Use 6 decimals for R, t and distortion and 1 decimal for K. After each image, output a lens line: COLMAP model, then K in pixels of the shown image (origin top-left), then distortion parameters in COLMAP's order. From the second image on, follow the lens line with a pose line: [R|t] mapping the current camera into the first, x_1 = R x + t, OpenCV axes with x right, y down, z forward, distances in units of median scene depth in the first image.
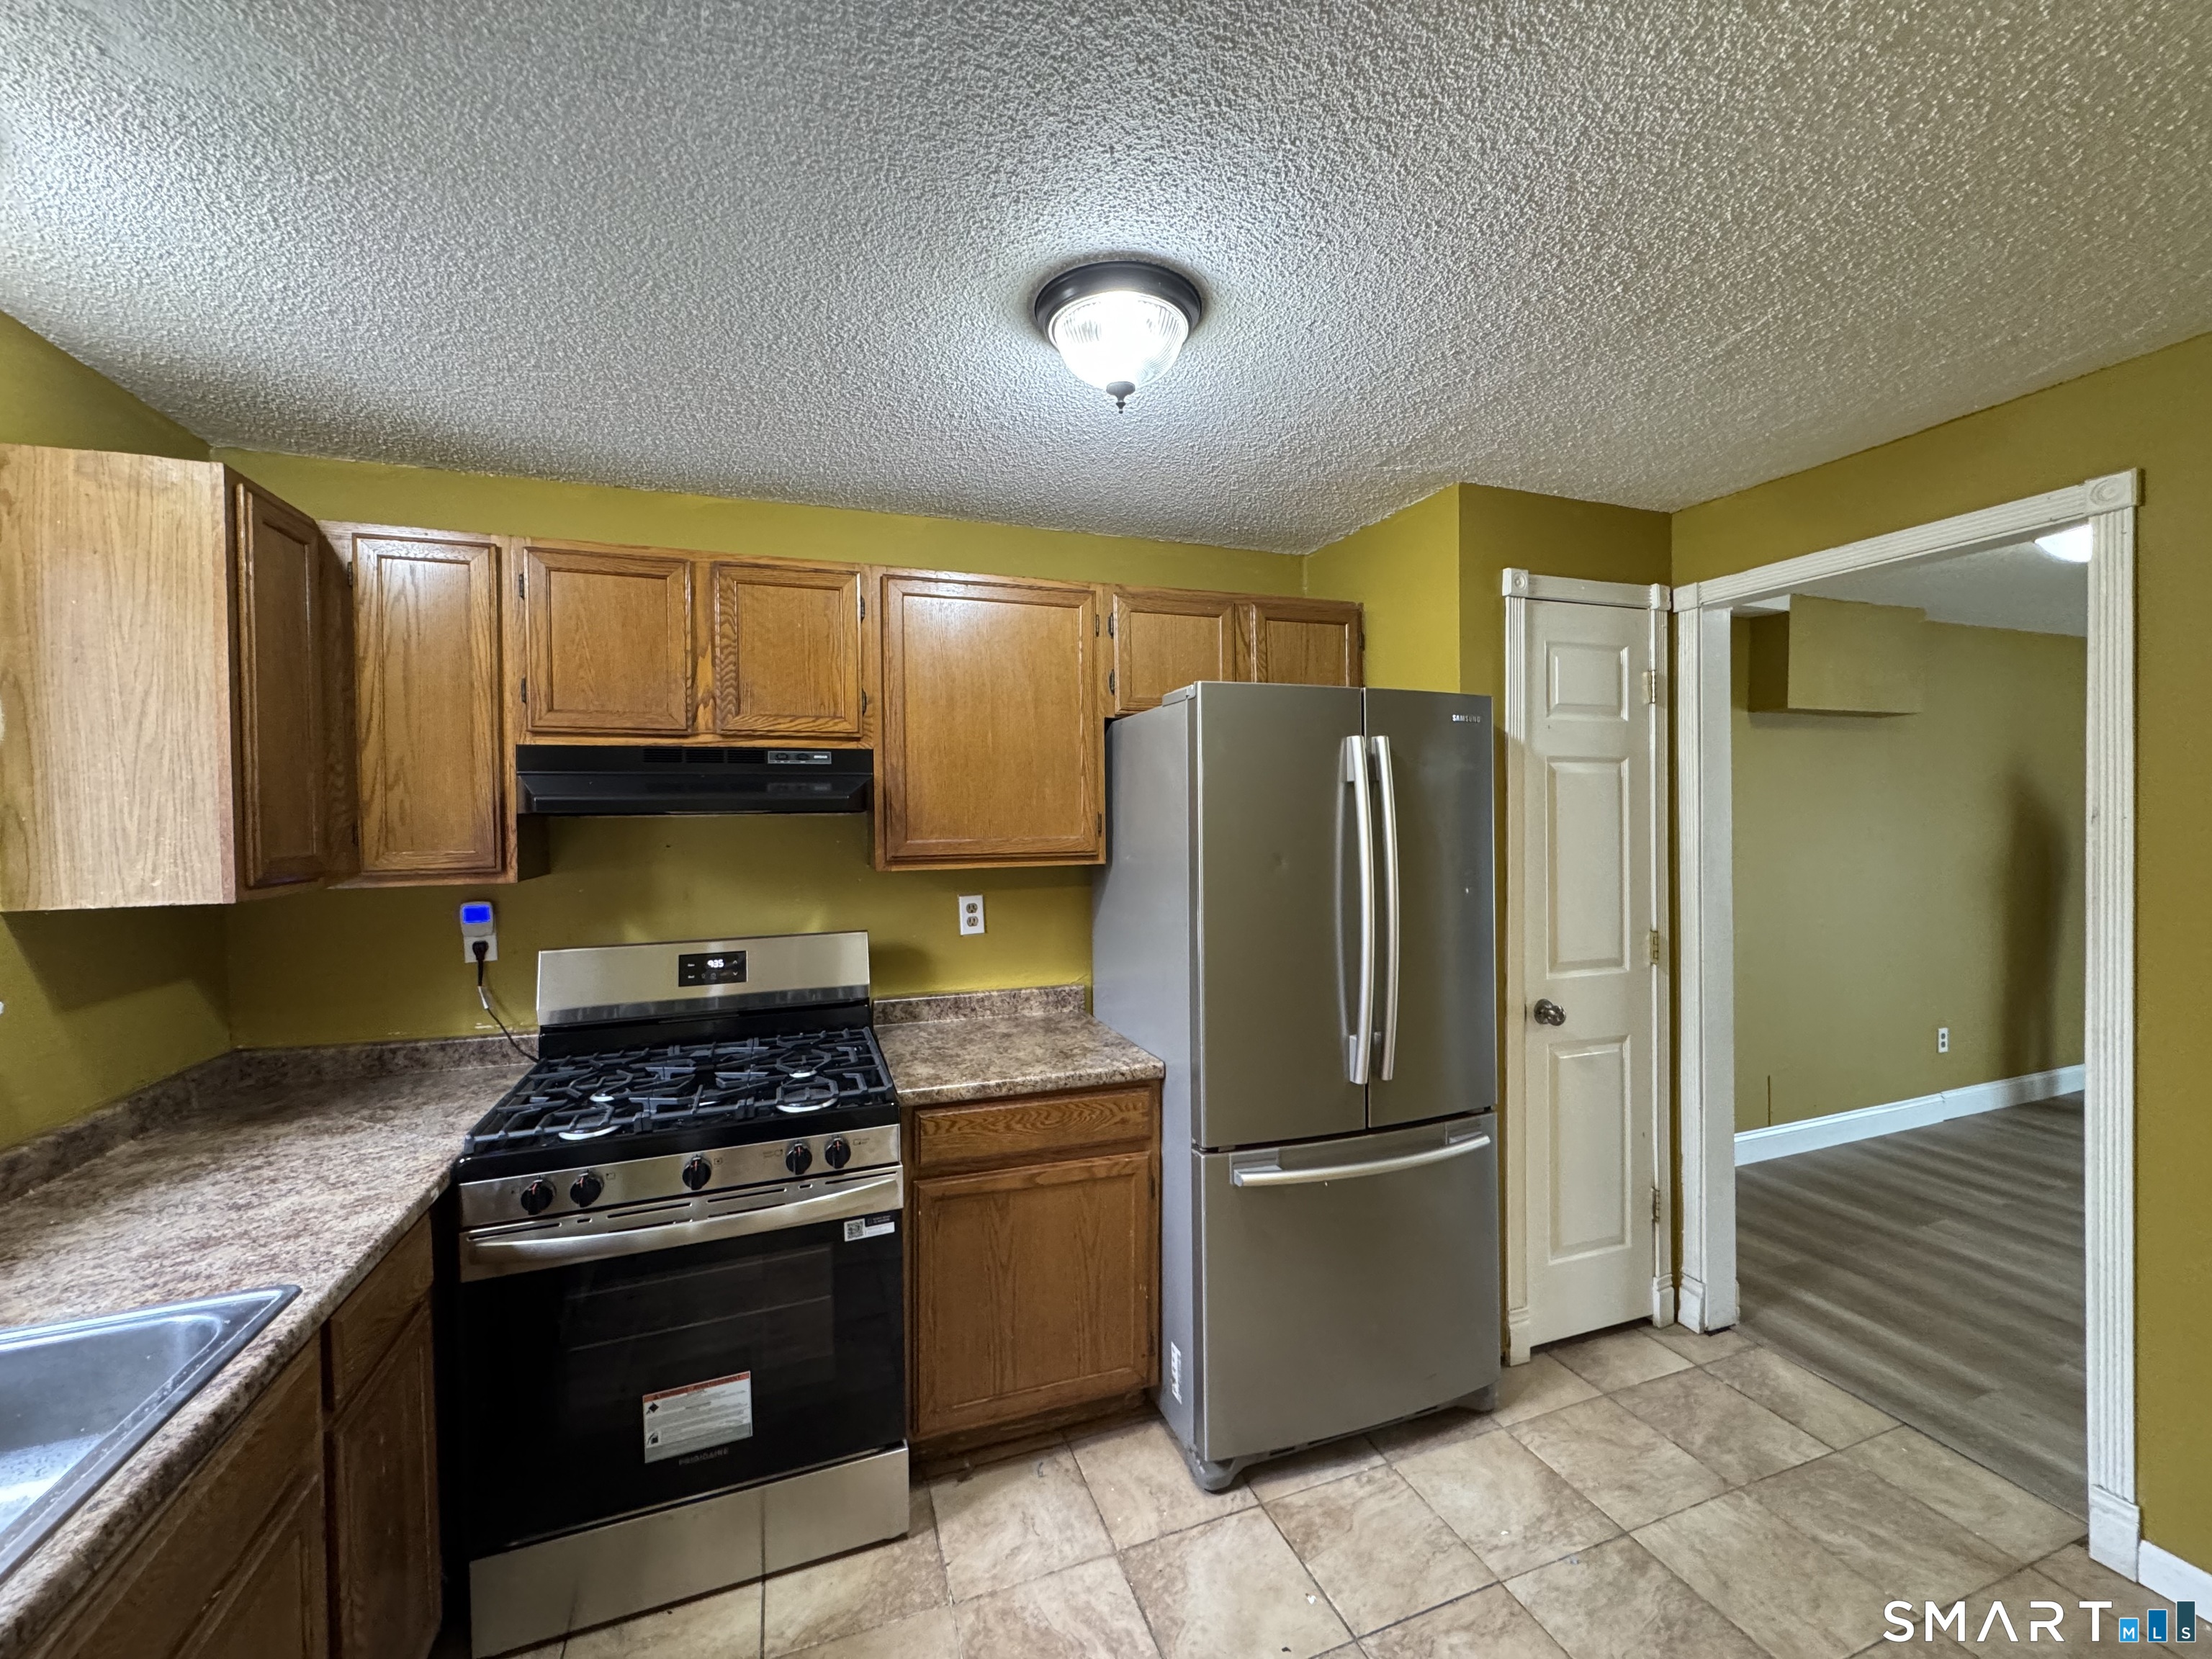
lens RADIAL K [[882.4, 0, 1105.5], [0, 882.4, 825.4], [0, 0, 1]] dist [-0.002719, 0.000281]
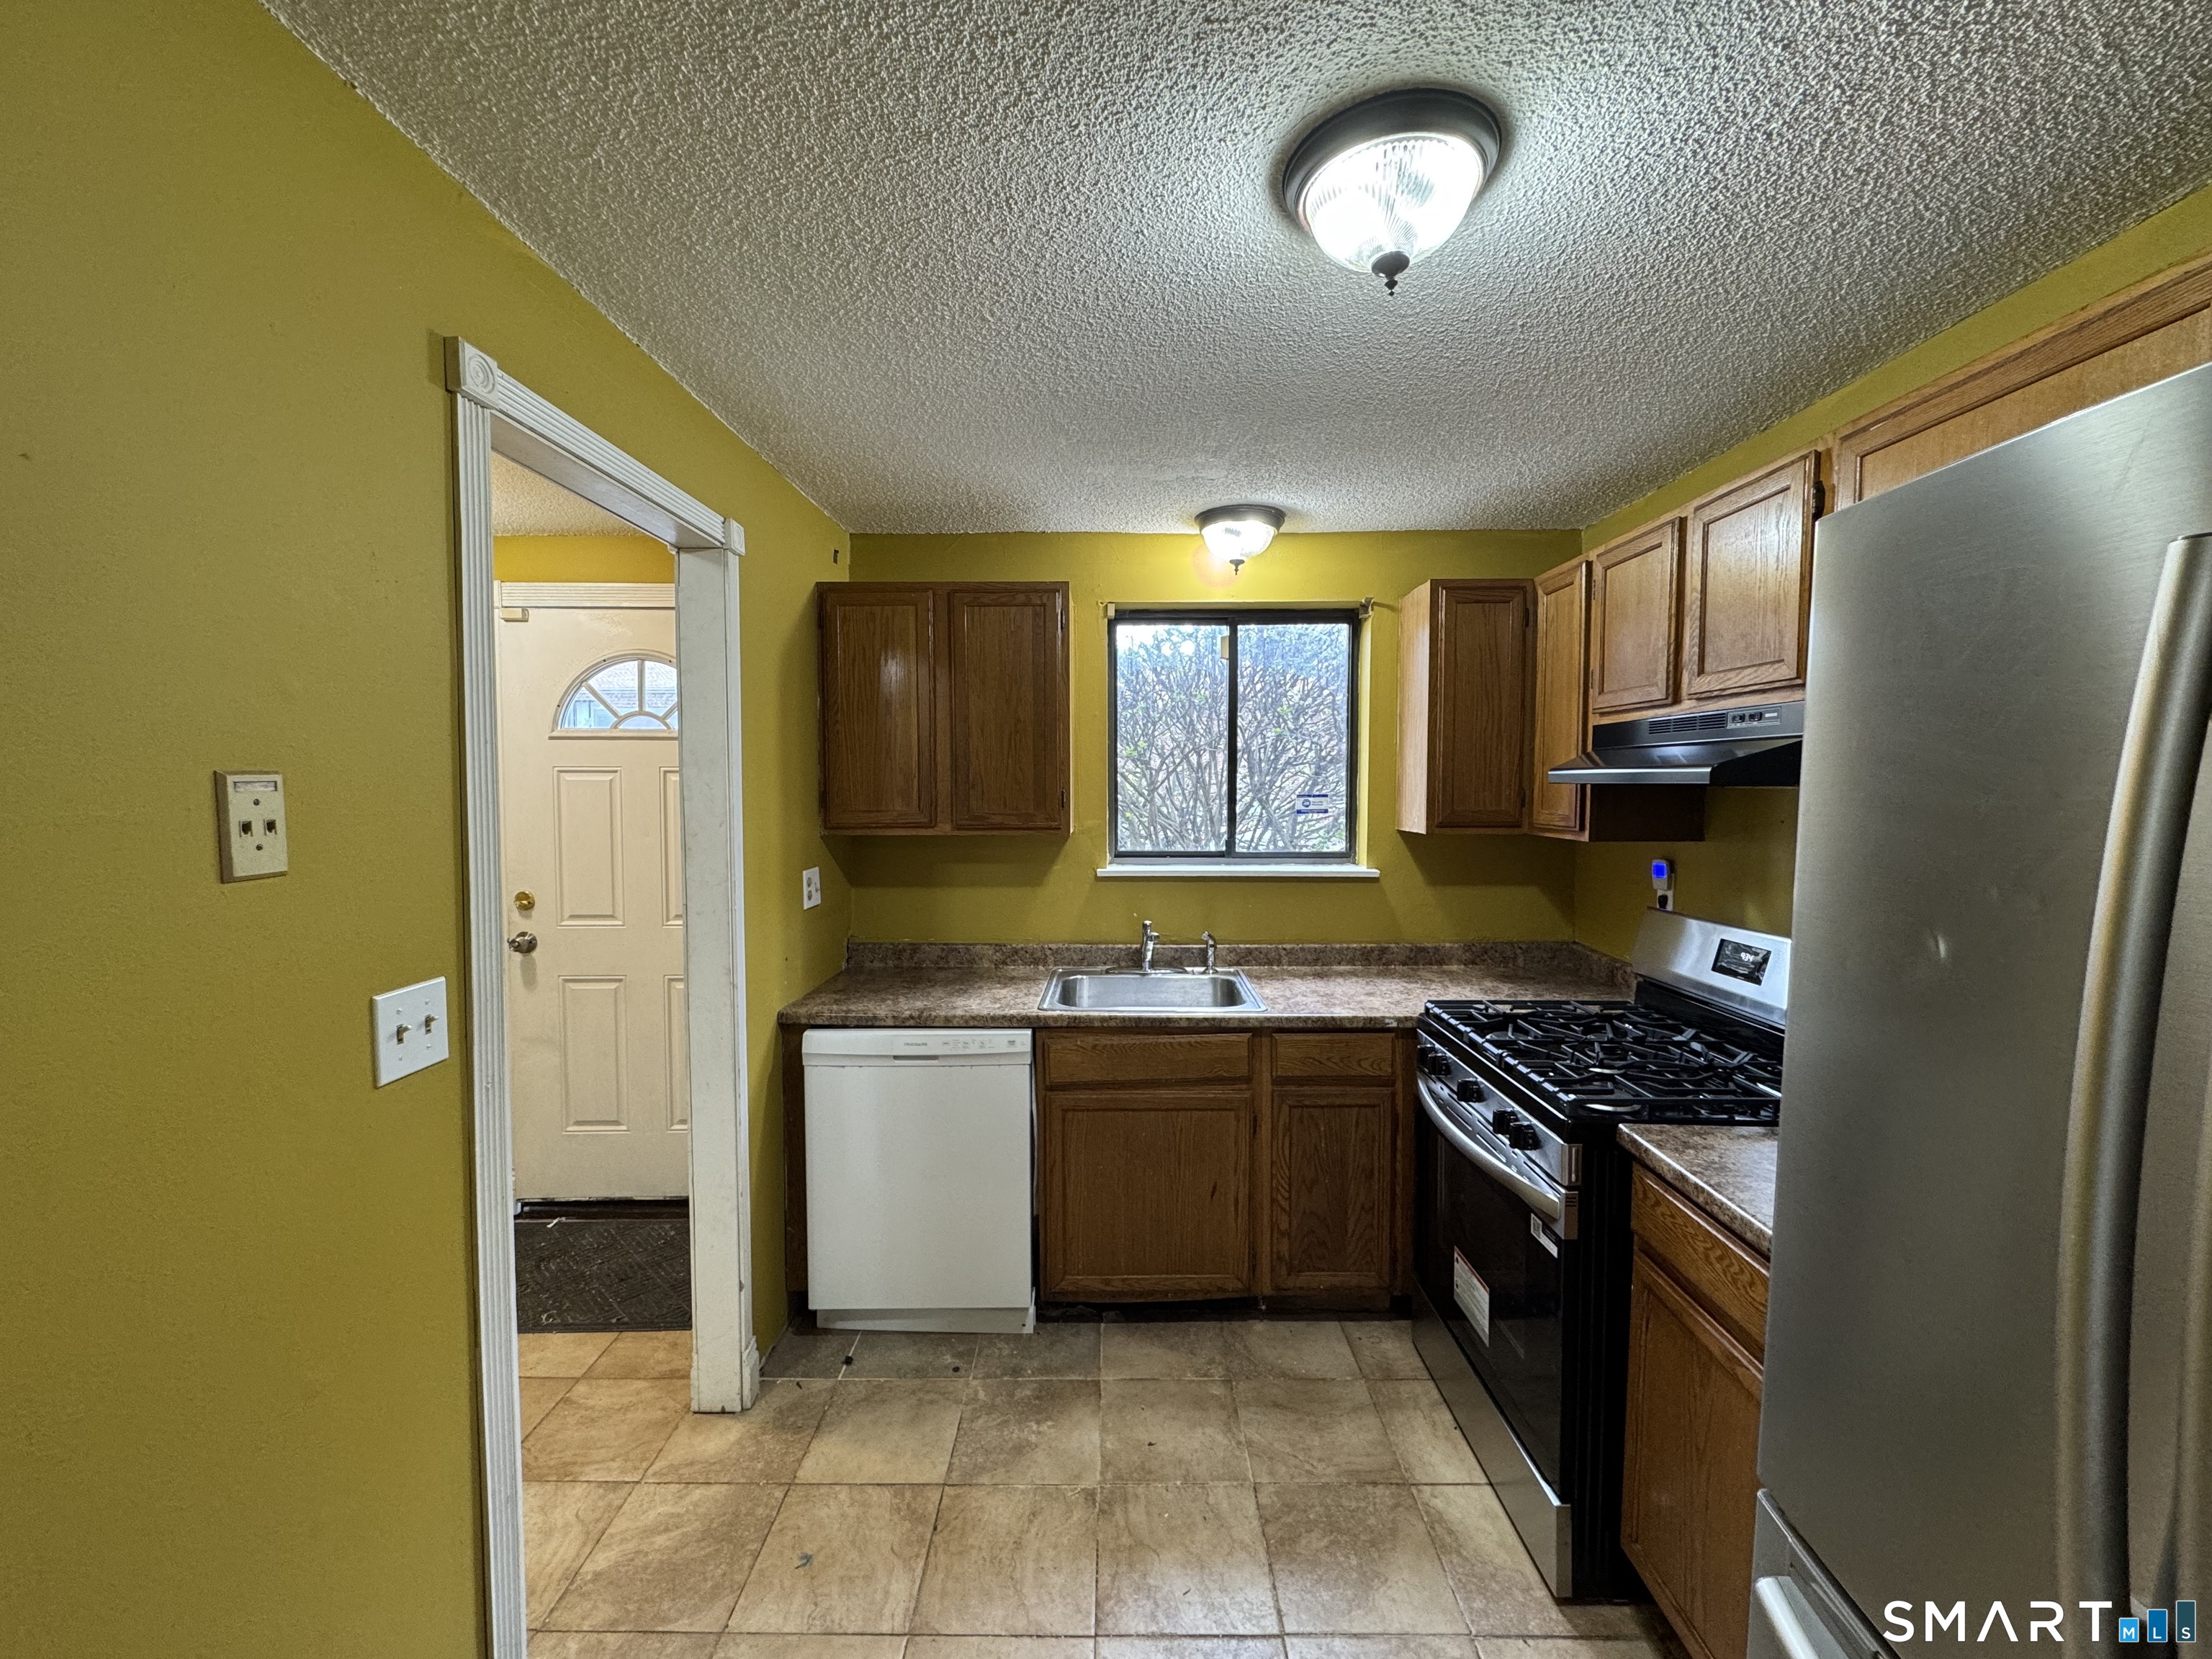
lens RADIAL K [[882.4, 0, 1107.5], [0, 882.4, 825.0], [0, 0, 1]] dist [-0.002719, 0.000281]
pose [[-0.352947, 0.057879, -0.933851, 0.710622], [-0.008162, 0.997856, 0.064931, -0.031263], [0.935608, 0.030539, -0.351718, 0.850215]]
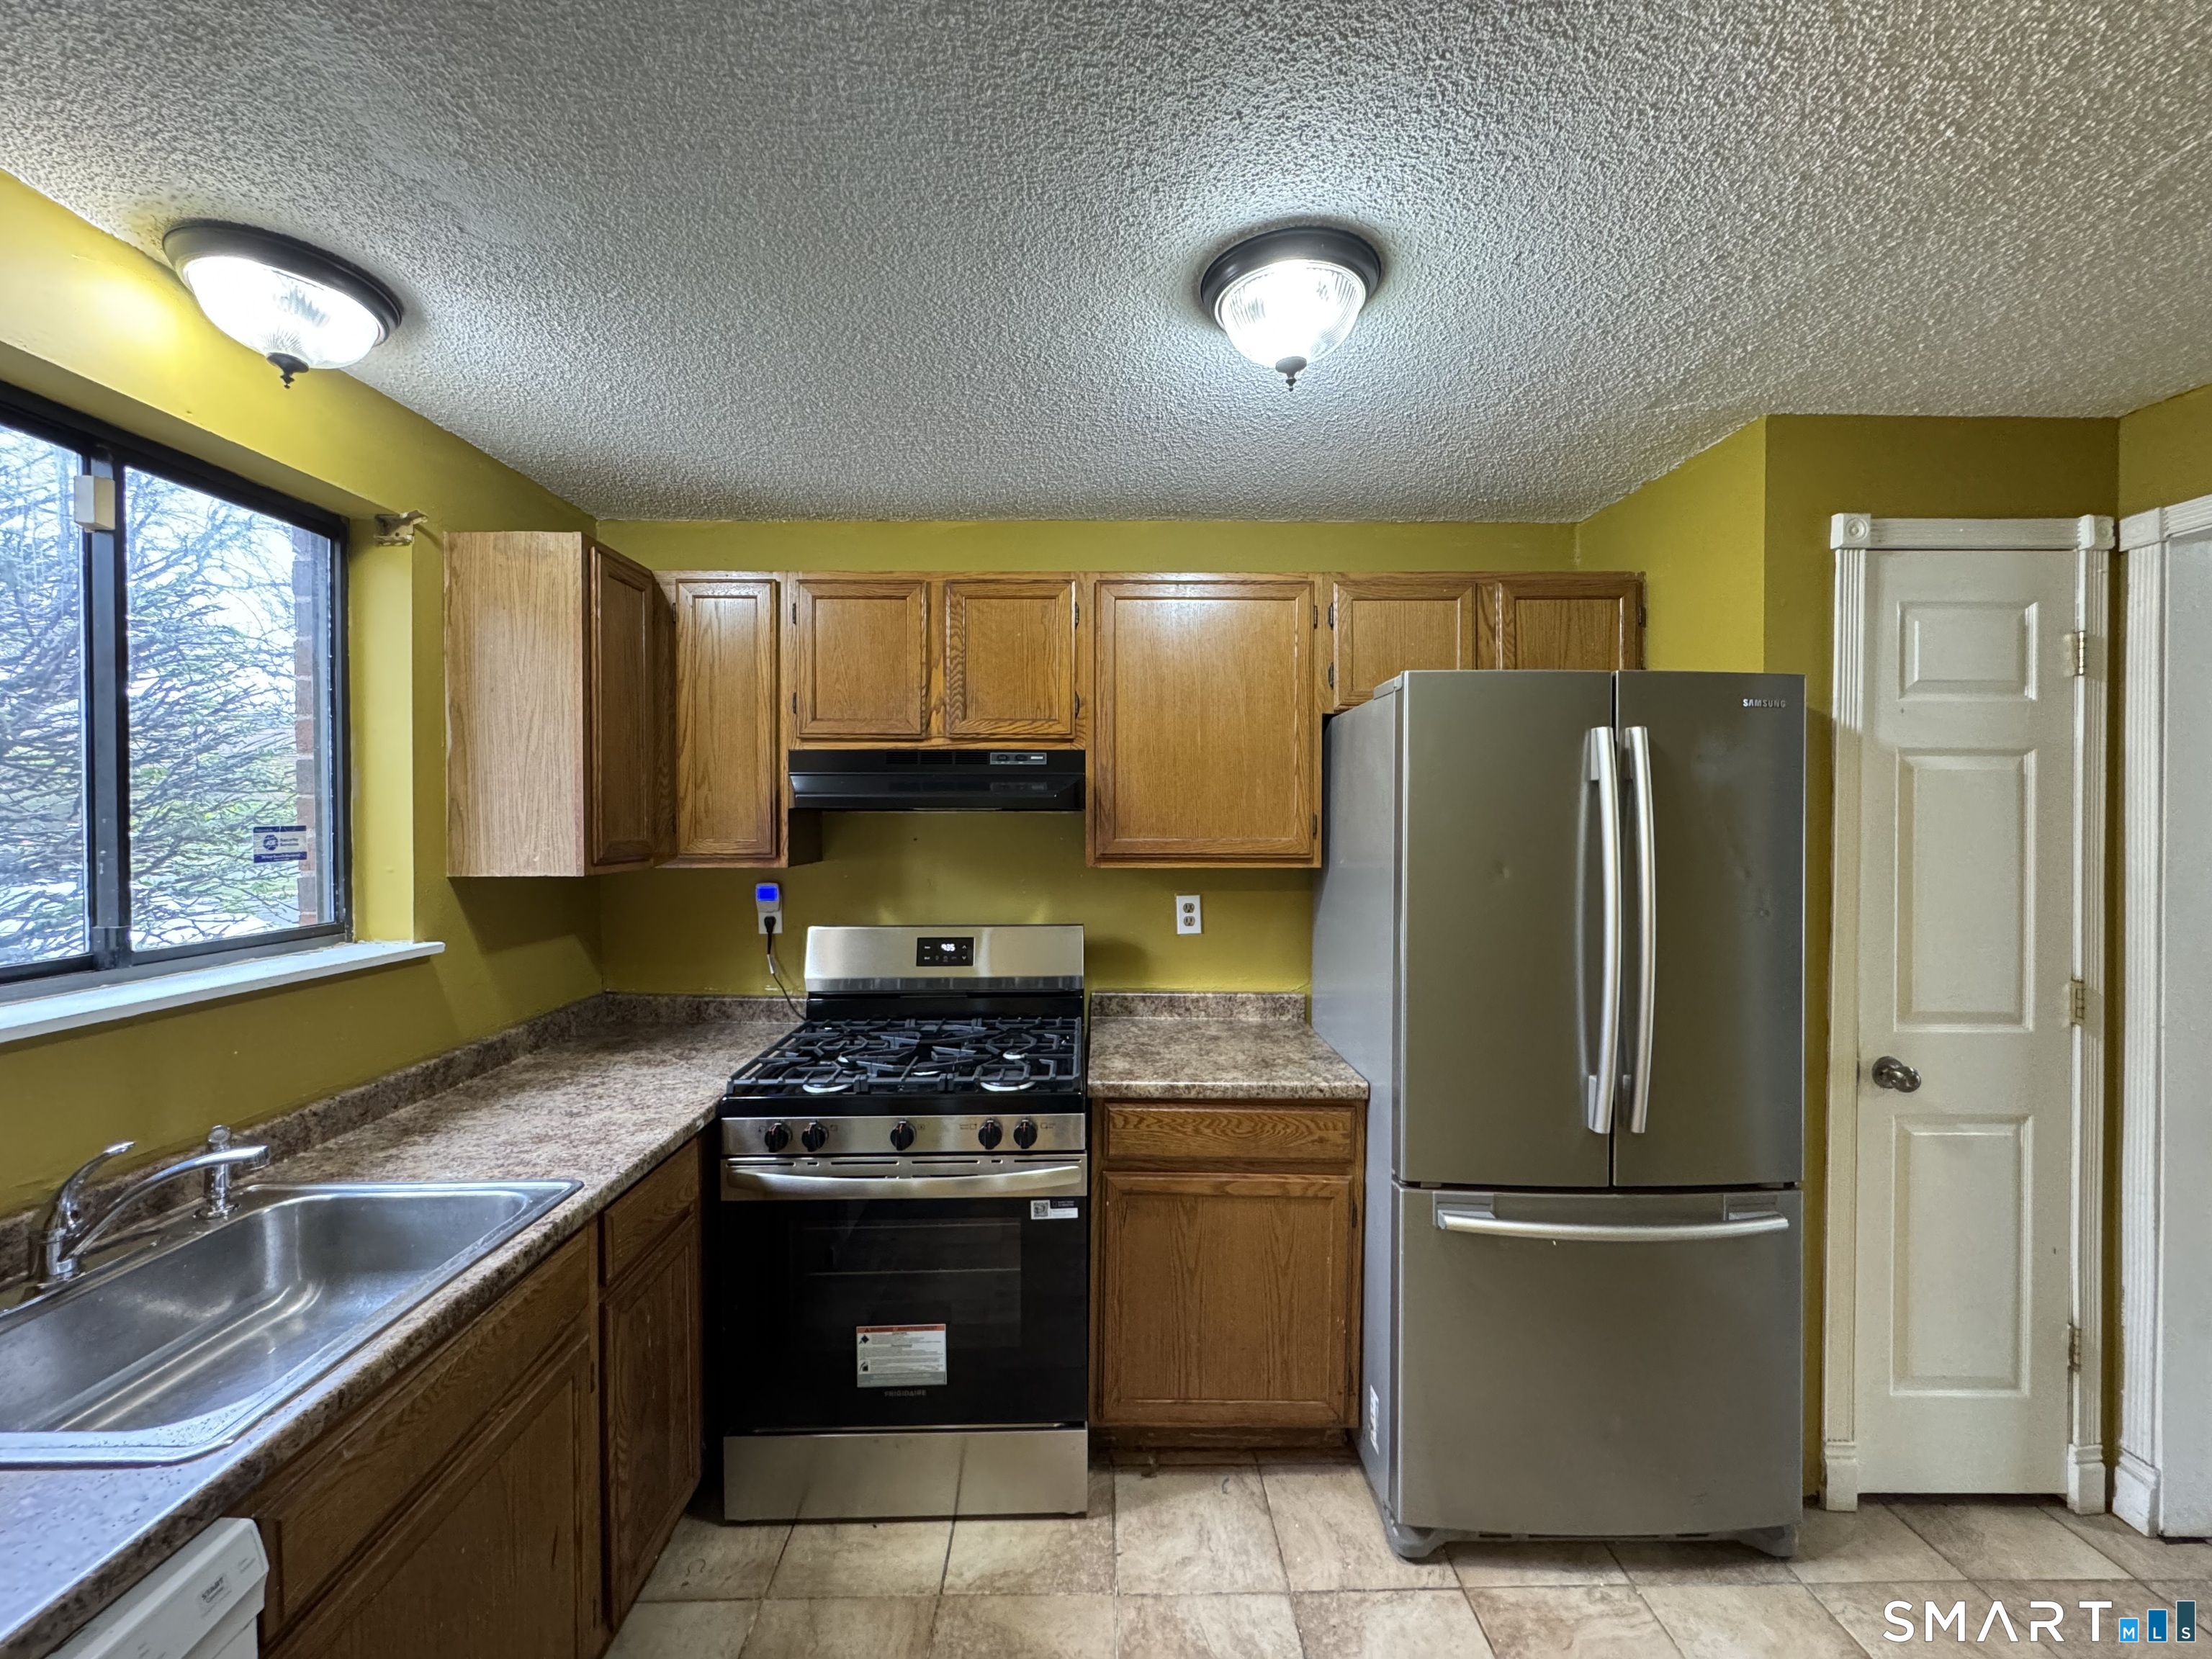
lens RADIAL K [[882.4, 0, 1104.1], [0, 882.4, 825.6], [0, 0, 1]] dist [-0.002719, 0.000281]
pose [[0.944457, 0.015550, -0.328267, 0.117725], [-0.016017, 0.999871, 0.001284, 0.001008], [0.328245, 0.004045, 0.944584, 0.033961]]
